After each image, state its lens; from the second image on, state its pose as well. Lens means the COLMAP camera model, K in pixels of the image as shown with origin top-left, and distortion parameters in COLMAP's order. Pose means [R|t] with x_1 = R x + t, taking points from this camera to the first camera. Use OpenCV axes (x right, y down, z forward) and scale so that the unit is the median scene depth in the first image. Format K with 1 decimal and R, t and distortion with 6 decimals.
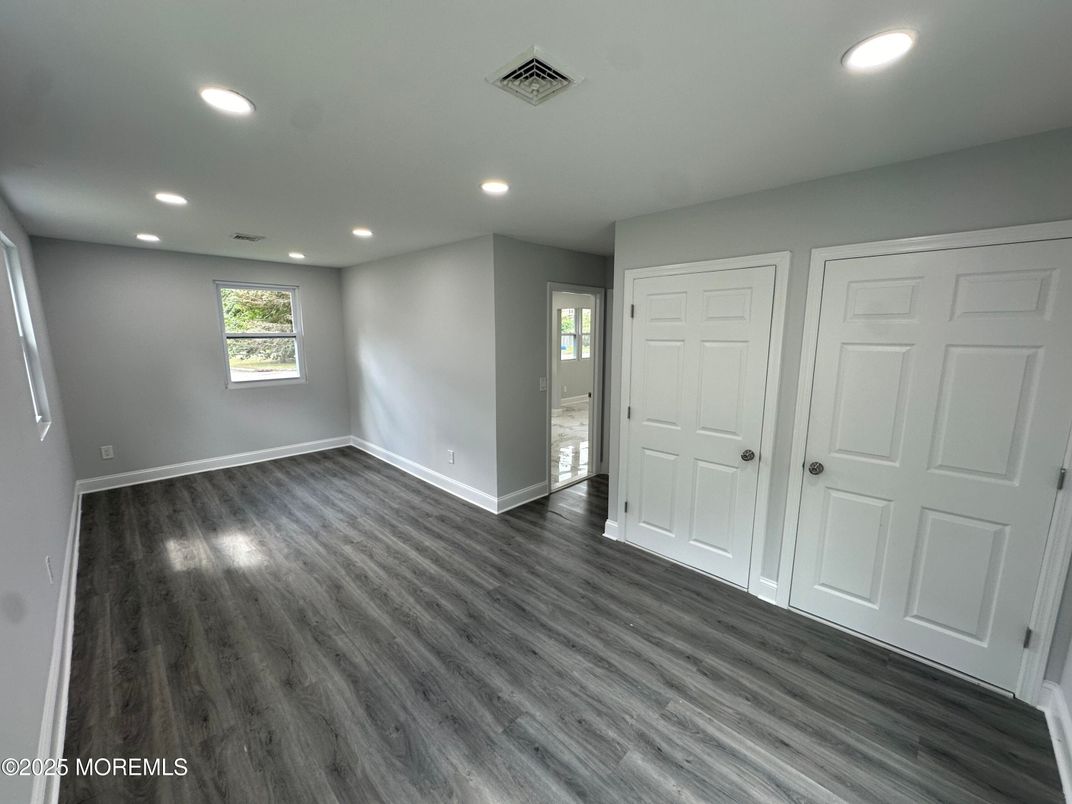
lens RADIAL K [[428.8, 0, 534.7], [0, 428.8, 402.5], [0, 0, 1]] dist [-0.001581, 0.000174]
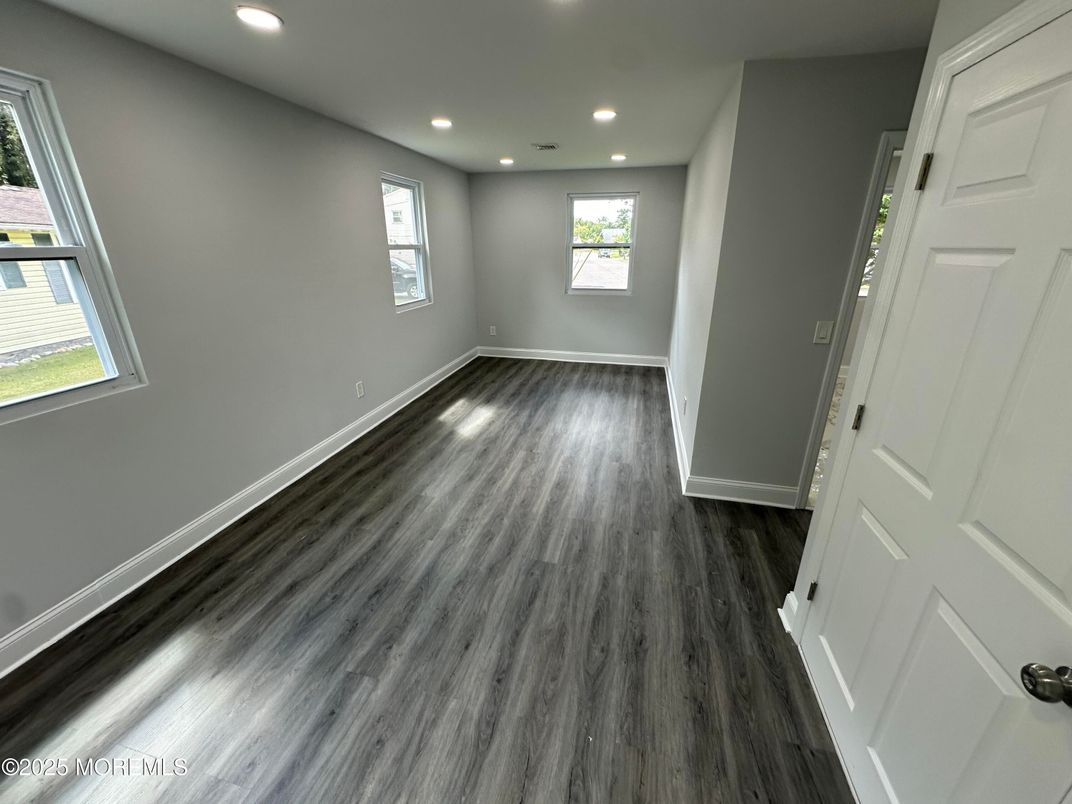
lens RADIAL K [[428.8, 0, 534.7], [0, 428.8, 402.5], [0, 0, 1]] dist [-0.001581, 0.000174]
pose [[0.519104, 0.293118, -0.802878, 0.450356], [-0.139168, 0.955807, 0.258970, -0.069276], [0.843305, -0.022697, 0.536956, 0.523126]]
